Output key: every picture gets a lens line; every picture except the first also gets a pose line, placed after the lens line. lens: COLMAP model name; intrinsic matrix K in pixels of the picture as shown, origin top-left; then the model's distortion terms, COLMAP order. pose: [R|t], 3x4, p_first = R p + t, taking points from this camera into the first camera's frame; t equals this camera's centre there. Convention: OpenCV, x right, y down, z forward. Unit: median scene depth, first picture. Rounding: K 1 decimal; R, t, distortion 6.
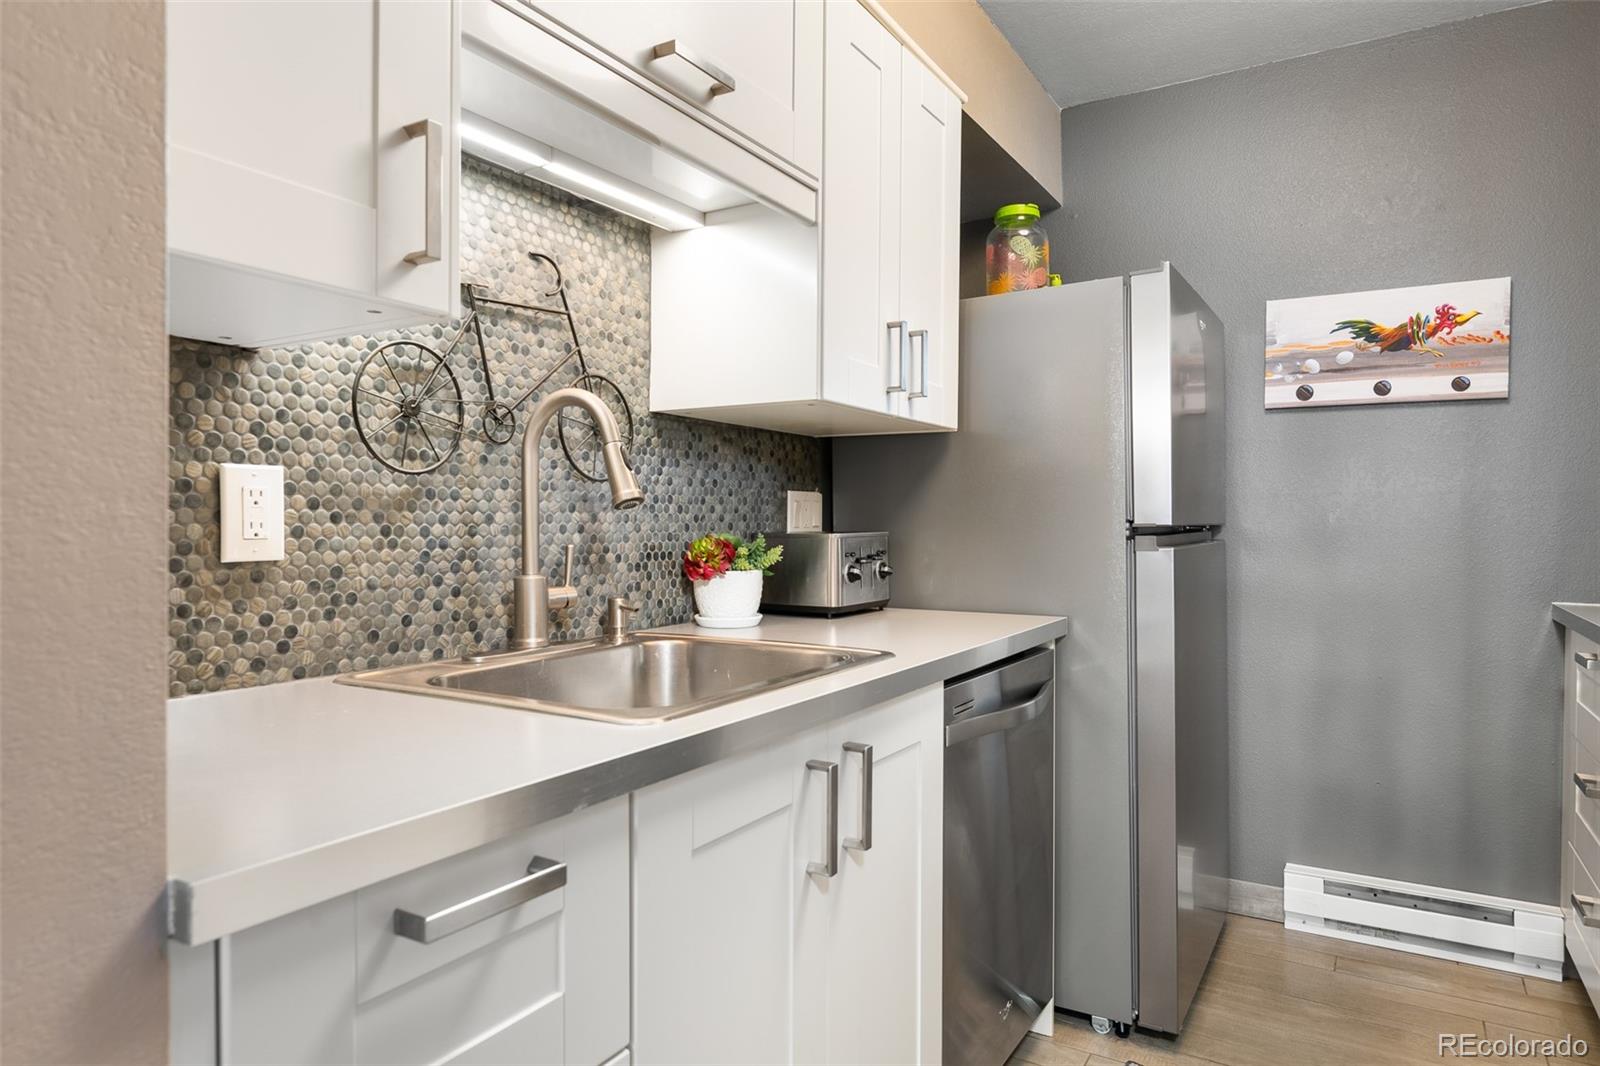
lens RADIAL K [[966.8, 0, 796.4], [0, 966.8, 529.4], [0, 0, 1]] dist [-0.001694, 0.001012]
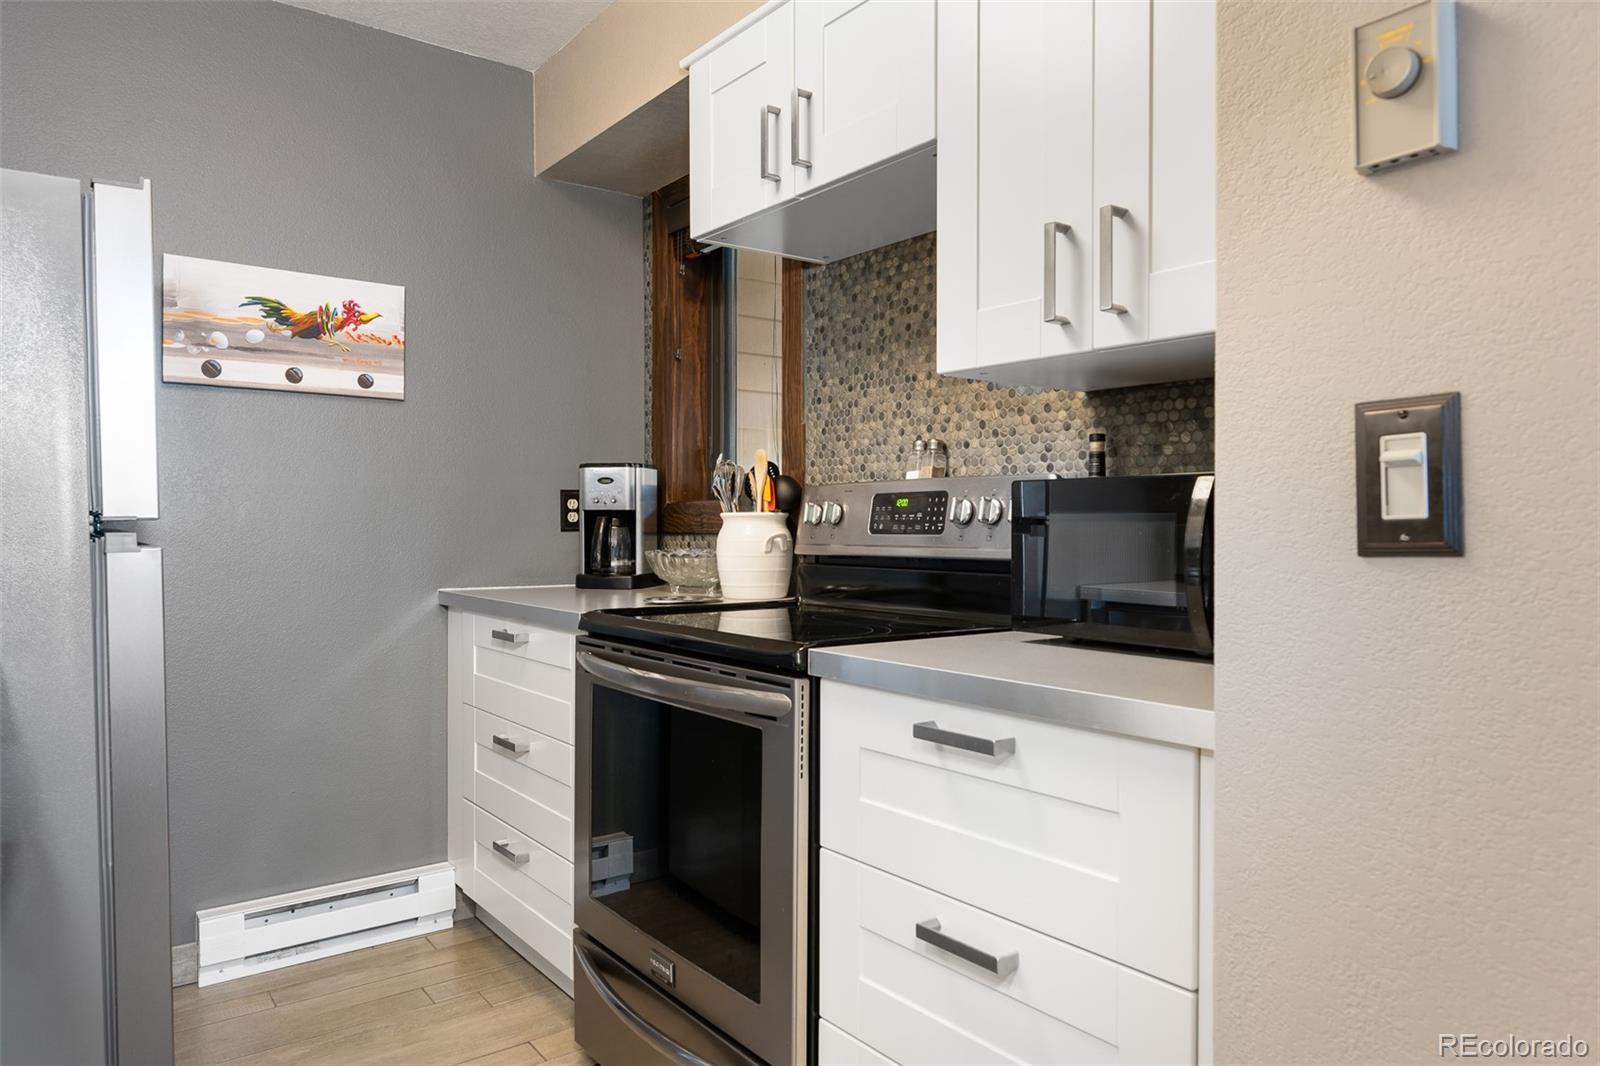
lens RADIAL K [[1035.3, 0, 800.8], [0, 1035.3, 526.7], [0, 0, 1]] dist [-0.003244, -0.003745]
pose [[0.368610, -0.006770, 0.929560, -0.170522], [0.008819, 0.999954, 0.003786, 0.003508], [-0.929542, 0.006802, 0.368652, 0.179632]]
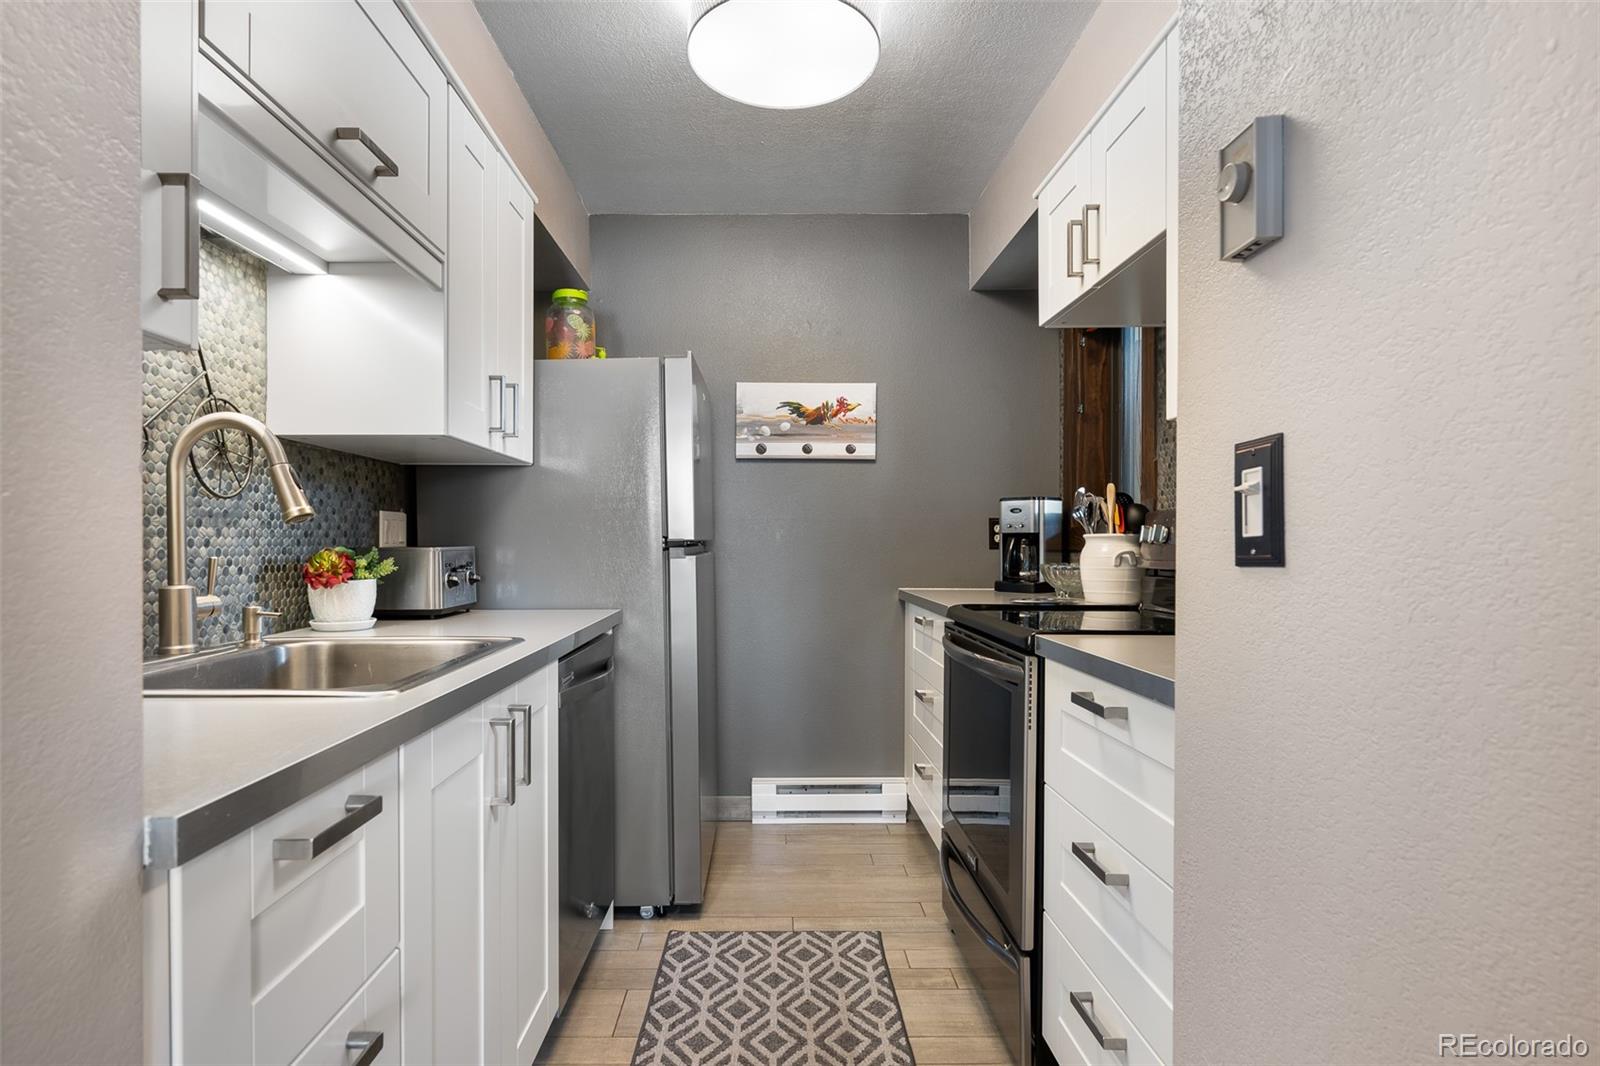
lens RADIAL K [[833.4, 0, 769.3], [0, 833.4, 543.9], [0, 0, 1]] dist [0.004181, -0.000473]
pose [[0.852823, -0.004036, 0.522184, -0.128110], [0.007792, 0.999957, -0.004998, 0.007333], [-0.522142, 0.008332, 0.852818, -0.072882]]
